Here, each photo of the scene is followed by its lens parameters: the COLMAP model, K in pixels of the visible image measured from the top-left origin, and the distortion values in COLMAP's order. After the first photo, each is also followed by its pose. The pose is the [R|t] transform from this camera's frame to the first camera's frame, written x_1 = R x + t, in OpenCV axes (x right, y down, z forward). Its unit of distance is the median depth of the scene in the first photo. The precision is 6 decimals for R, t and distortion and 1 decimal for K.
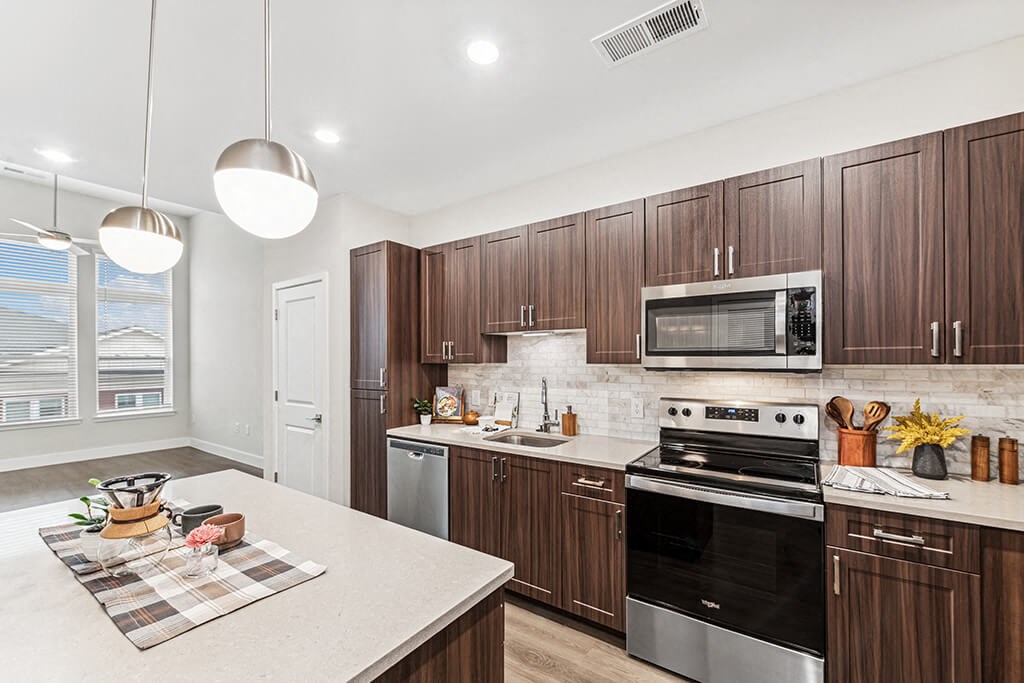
lens RADIAL K [[416.8, 0, 512.6], [0, 416.8, 357.2], [0, 0, 1]] dist [-0.003195, -0.000317]
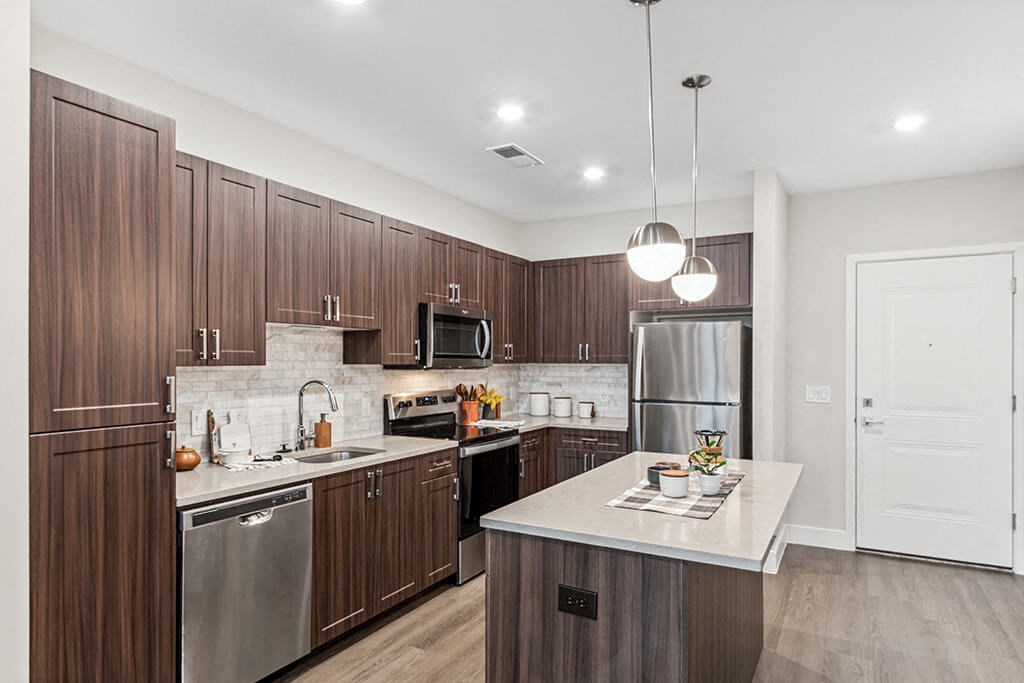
lens RADIAL K [[596.6, 0, 510.4], [0, 596.6, 360.6], [0, 0, 1]] dist [0.001749, 0.000180]
pose [[-0.089616, 0.005200, 0.995963, -1.200454], [-0.005393, 0.999969, -0.005706, 0.011277], [-0.995962, -0.005883, -0.089585, 0.752787]]
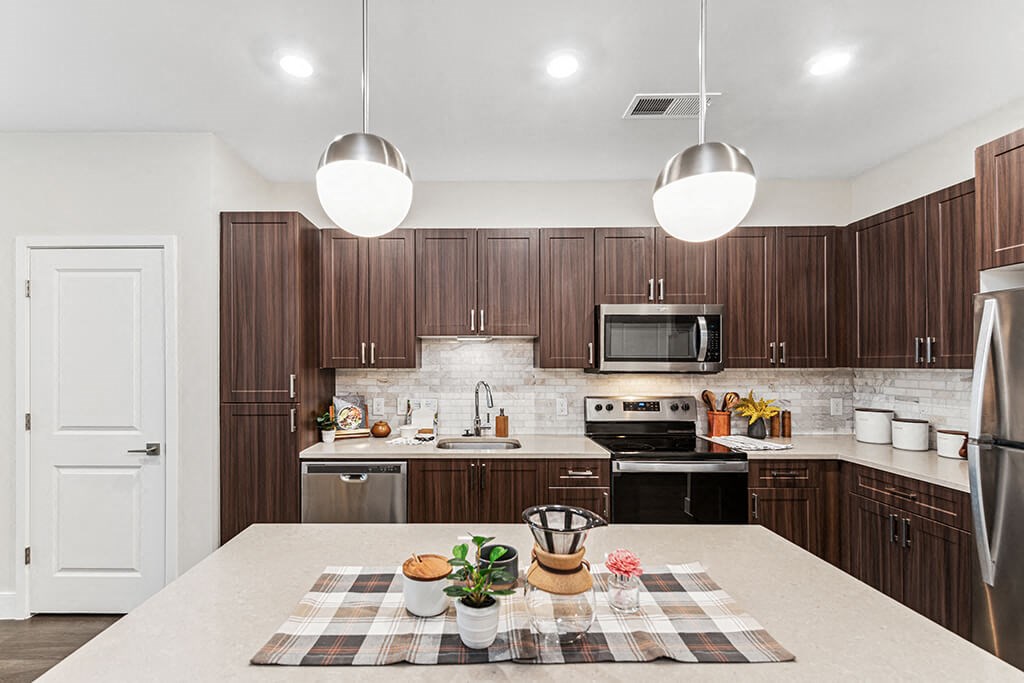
lens RADIAL K [[431.4, 0, 469.6], [0, 431.4, 363.1], [0, 0, 1]] dist [0.005769, -0.000059]
pose [[0.825335, 0.005032, 0.564621, -0.566192], [-0.006640, 0.999978, 0.000793, 0.002439], [-0.564605, -0.004403, 0.825350, 0.159741]]
